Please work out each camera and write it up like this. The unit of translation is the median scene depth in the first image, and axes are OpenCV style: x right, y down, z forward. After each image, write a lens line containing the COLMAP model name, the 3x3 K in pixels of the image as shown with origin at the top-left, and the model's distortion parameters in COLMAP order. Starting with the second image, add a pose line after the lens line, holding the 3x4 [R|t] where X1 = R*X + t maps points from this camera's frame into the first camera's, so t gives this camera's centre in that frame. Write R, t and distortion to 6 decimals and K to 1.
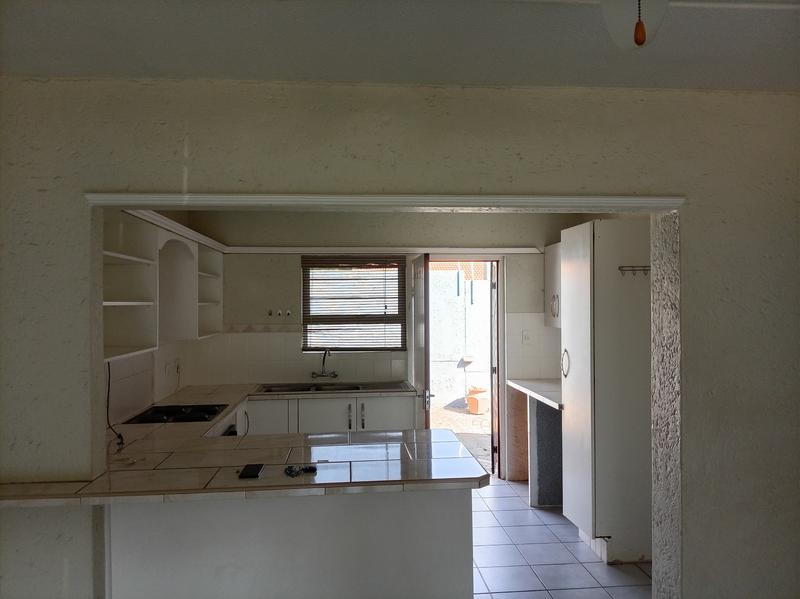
lens RADIAL K [[595.1, 0, 400.0], [0, 595.1, 299.5], [0, 0, 1]] dist [0.052397, -0.069577]
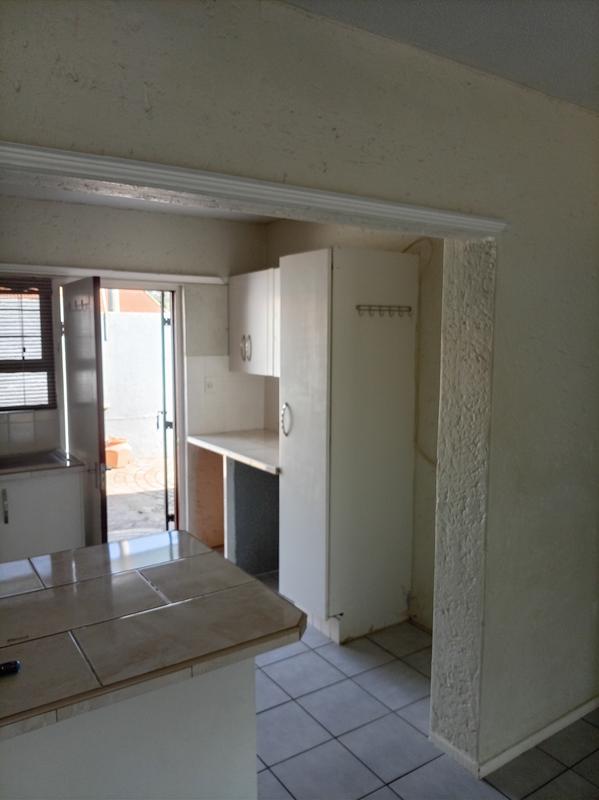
lens RADIAL K [[599.3, 0, 299.5], [0, 599.3, 400.0], [0, 0, 1]] dist [0.046860, -0.073938]
pose [[0.880661, -0.043372, 0.471757, -0.095264], [-0.010059, 0.993864, 0.110150, -0.012489], [-0.473639, -0.101750, 0.874821, 0.246370]]
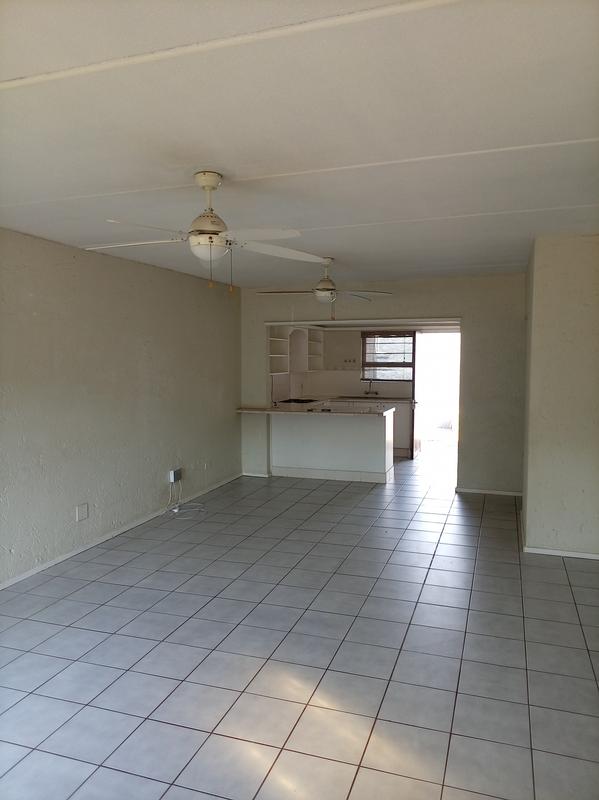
lens RADIAL K [[595.1, 0, 299.5], [0, 595.1, 400.0], [0, 0, 1]] dist [0.052397, -0.069577]
pose [[0.913722, 0.037288, -0.404626, 0.556624], [-0.004719, 0.996687, 0.081191, -0.009417], [0.406313, -0.072276, 0.910871, -1.087026]]
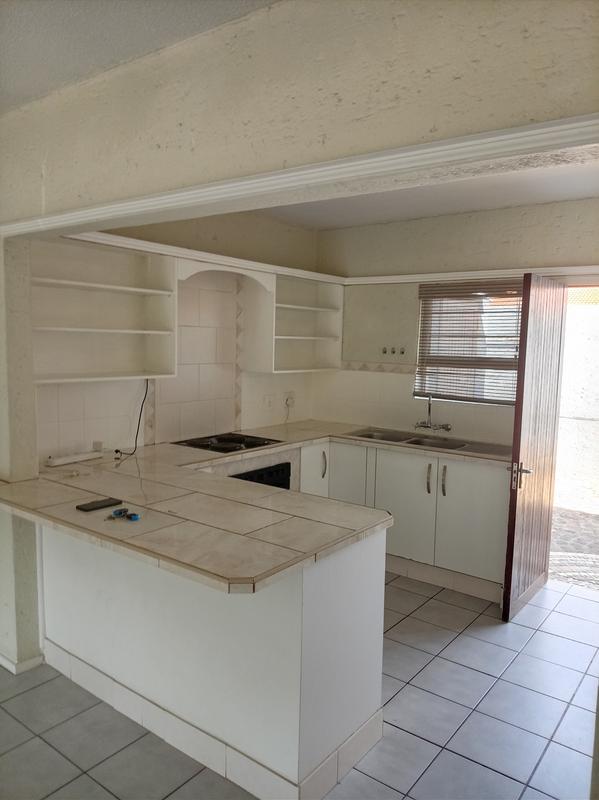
lens RADIAL K [[599.3, 0, 299.5], [0, 599.3, 400.0], [0, 0, 1]] dist [0.046860, -0.073938]
pose [[0.742254, 0.093026, -0.663630, 0.365650], [-0.027215, 0.993685, 0.108853, 0.001820], [0.669565, -0.062736, 0.740099, 0.297423]]
